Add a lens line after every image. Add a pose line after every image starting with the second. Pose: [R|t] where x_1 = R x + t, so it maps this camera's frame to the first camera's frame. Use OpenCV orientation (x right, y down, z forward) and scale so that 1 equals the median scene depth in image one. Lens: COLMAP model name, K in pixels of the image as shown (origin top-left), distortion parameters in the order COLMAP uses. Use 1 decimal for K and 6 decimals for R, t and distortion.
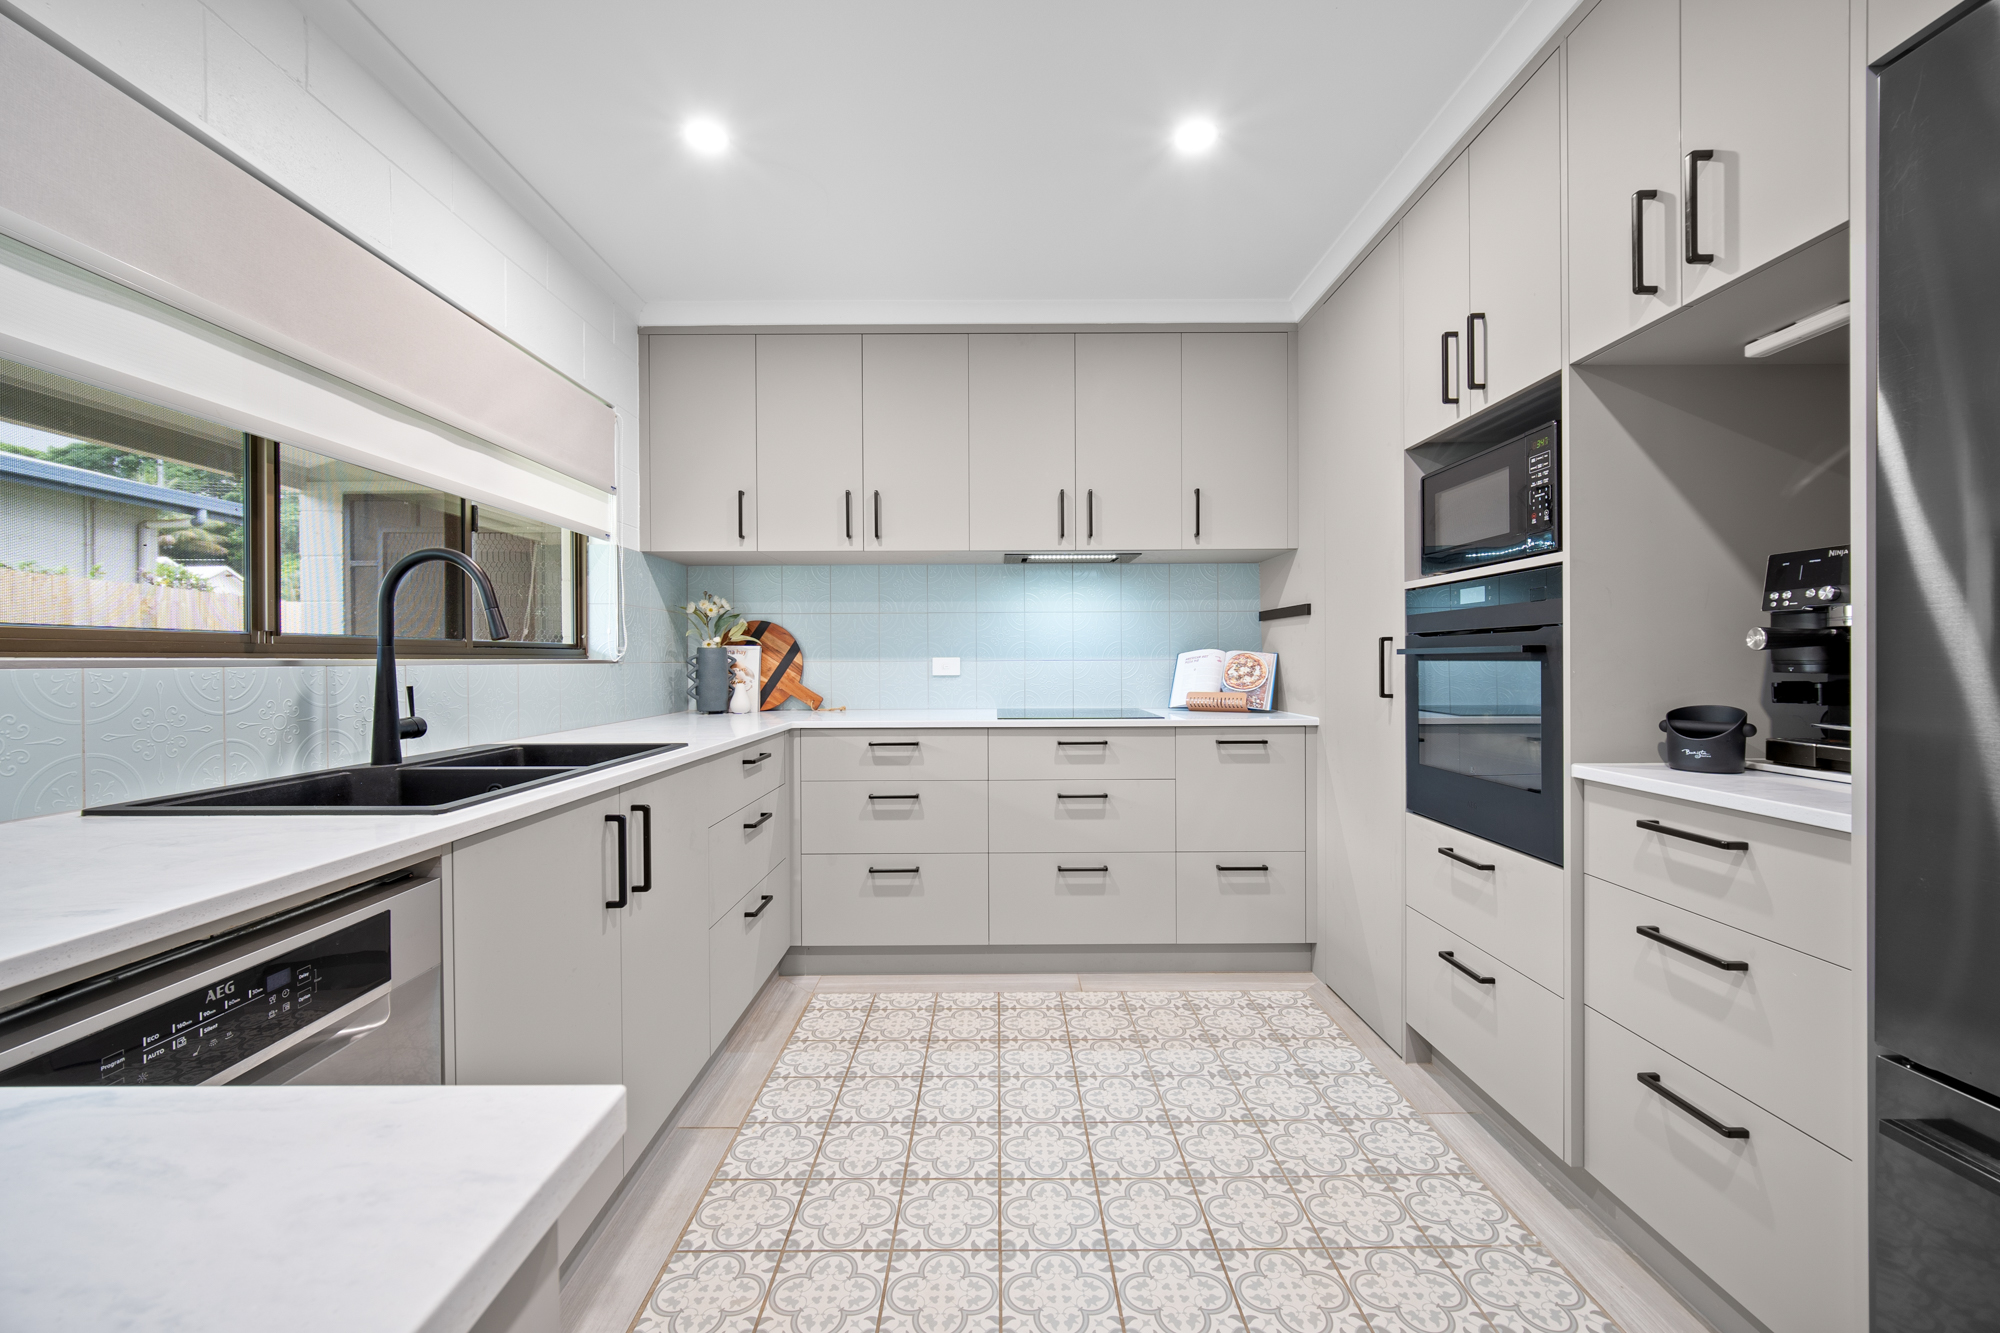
lens RADIAL K [[785.9, 0, 996.6], [0, 785.9, 656.4], [0, 0, 1]] dist [-0.000493, -0.000035]
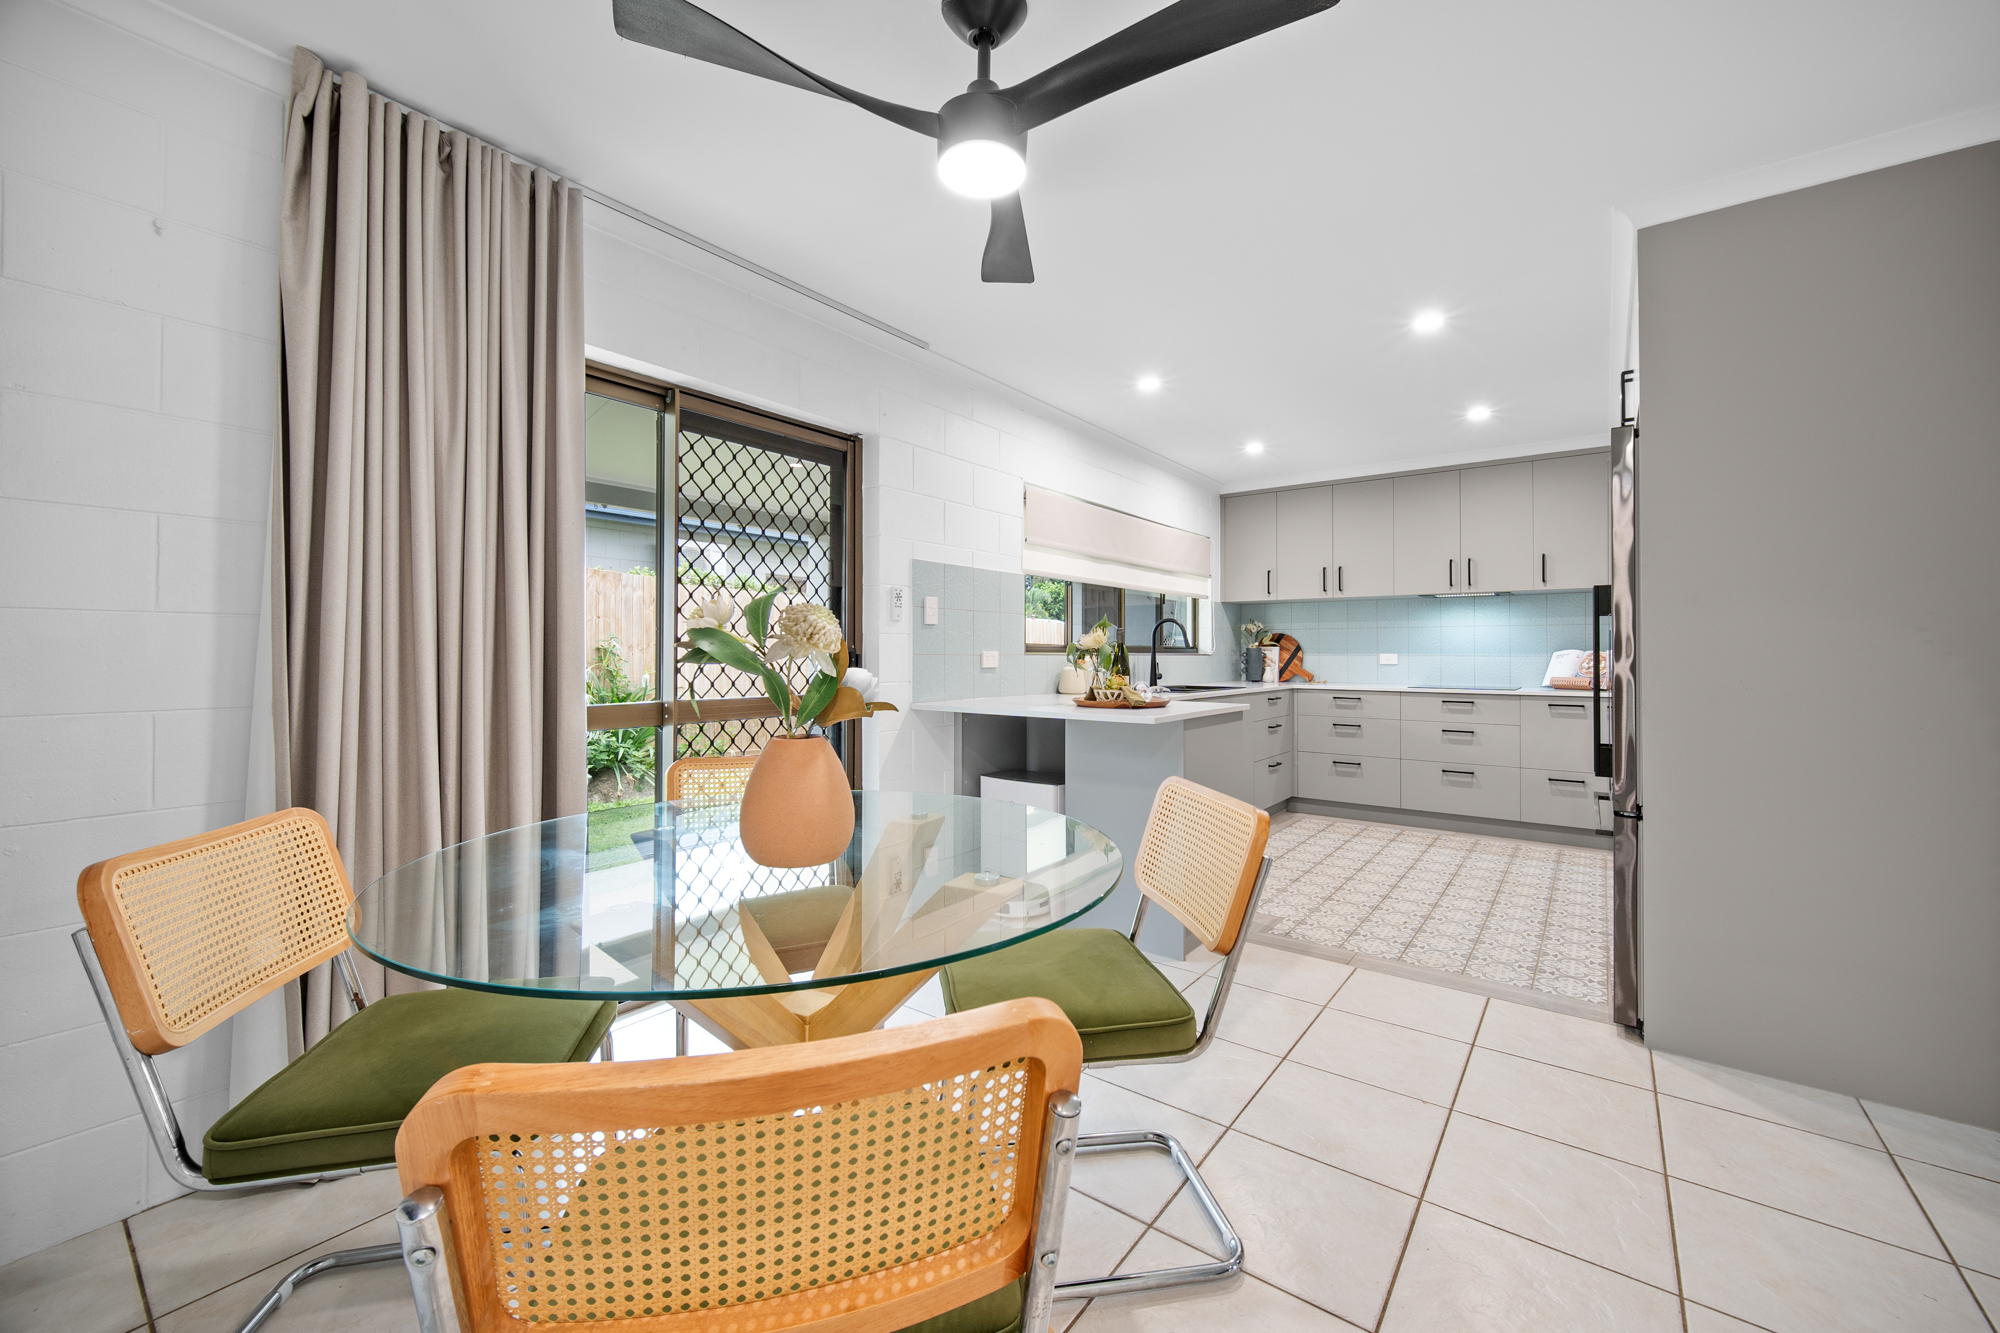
lens RADIAL K [[785.9, 0, 996.6], [0, 785.9, 656.4], [0, 0, 1]] dist [-0.000493, -0.000035]
pose [[0.792130, 0.009704, -0.610275, 0.347287], [-0.005714, 0.999948, 0.008483, -0.003088], [0.610326, -0.003233, 0.792144, -1.005730]]
